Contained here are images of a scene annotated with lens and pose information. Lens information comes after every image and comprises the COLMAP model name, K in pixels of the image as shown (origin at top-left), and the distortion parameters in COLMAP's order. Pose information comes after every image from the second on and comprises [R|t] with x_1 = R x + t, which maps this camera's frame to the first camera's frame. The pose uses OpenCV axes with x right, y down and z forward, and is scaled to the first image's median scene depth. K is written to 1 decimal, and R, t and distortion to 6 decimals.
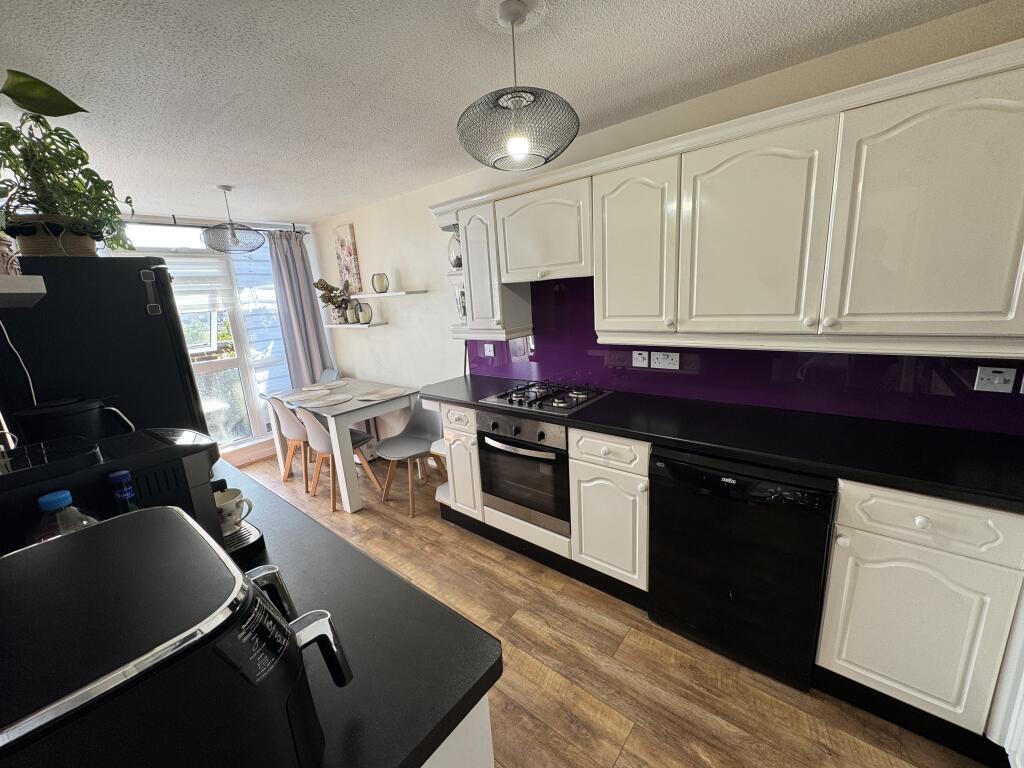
lens RADIAL K [[408.6, 0, 511.9], [0, 408.6, 385.4], [0, 0, 1]] dist [-0.000293, 0.000001]
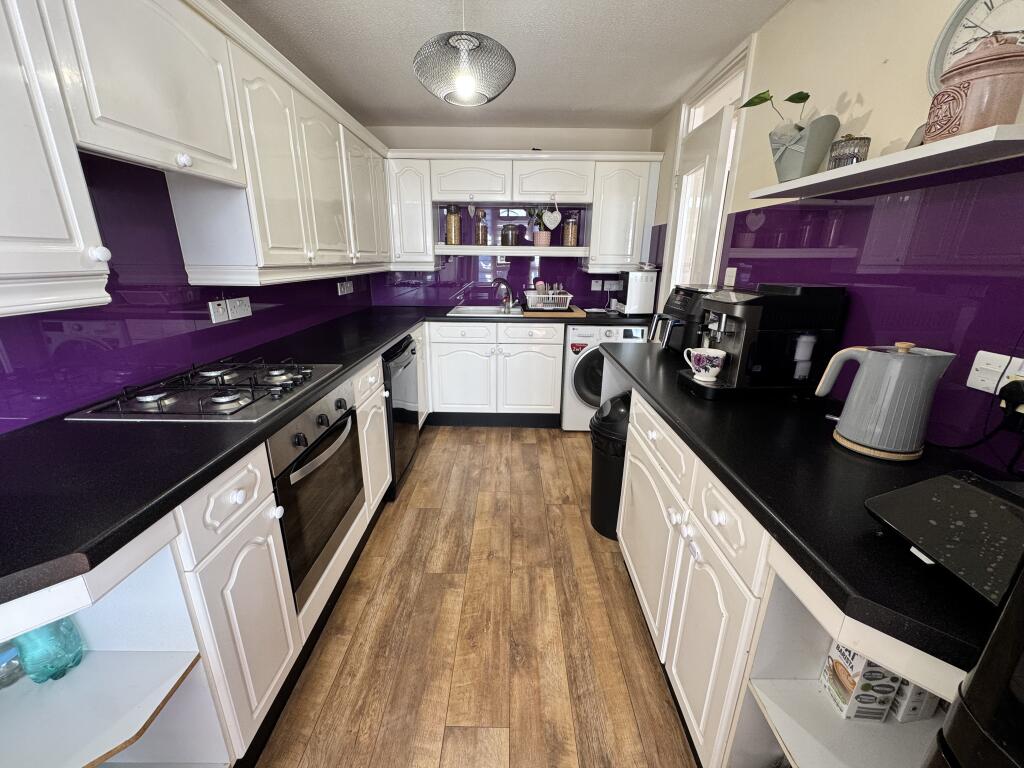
lens RADIAL K [[408.6, 0, 510.3], [0, 408.6, 382.5], [0, 0, 1]] dist [-0.000293, 0.000001]
pose [[-0.633600, -0.174308, 0.753769, -0.701035], [0.202163, 0.903136, 0.378782, -0.137522], [-0.746781, 0.392381, -0.536988, 1.174291]]
